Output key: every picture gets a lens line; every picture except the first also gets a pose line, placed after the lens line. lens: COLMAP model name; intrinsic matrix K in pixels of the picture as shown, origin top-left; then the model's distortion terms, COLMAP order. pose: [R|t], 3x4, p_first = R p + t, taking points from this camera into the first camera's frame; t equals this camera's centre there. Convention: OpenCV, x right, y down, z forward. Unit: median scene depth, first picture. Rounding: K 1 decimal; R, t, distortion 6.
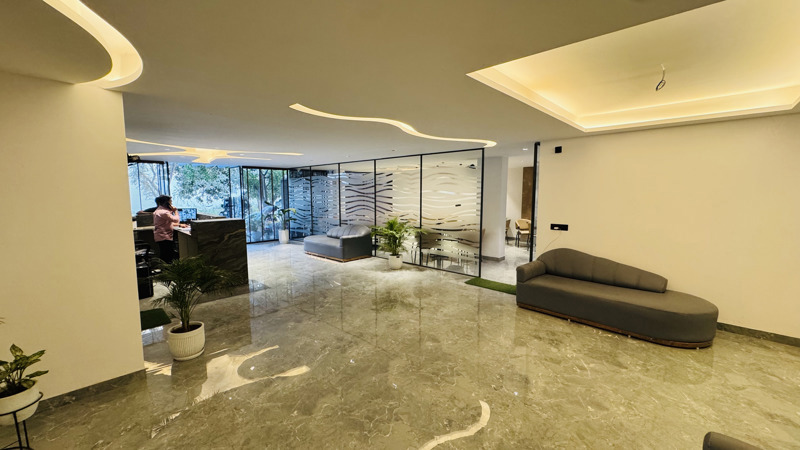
lens RADIAL K [[322.1, 0, 400.5], [0, 322.1, 225.7], [0, 0, 1]] dist [0.001114, 0.000047]
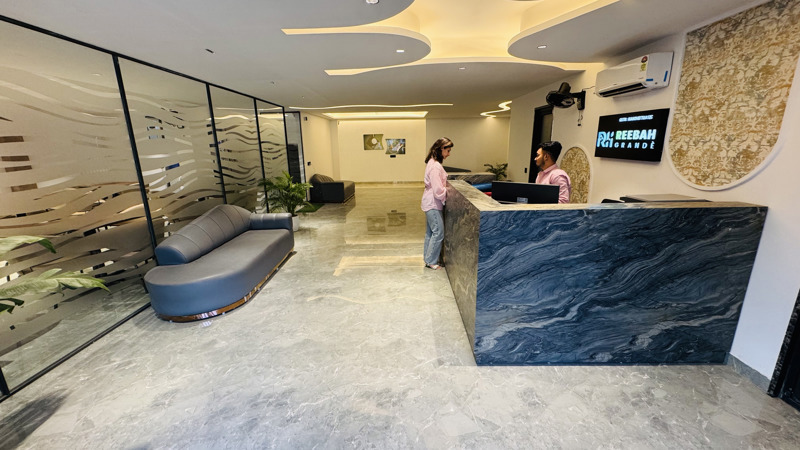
lens RADIAL K [[322.1, 0, 401.3], [0, 322.1, 225.5], [0, 0, 1]] dist [0.001114, 0.000047]
pose [[-0.690422, -0.179717, 0.700727, -0.737954], [0.066851, 0.948654, 0.309171, -0.120703], [-0.720311, 0.260303, -0.642957, 1.173916]]
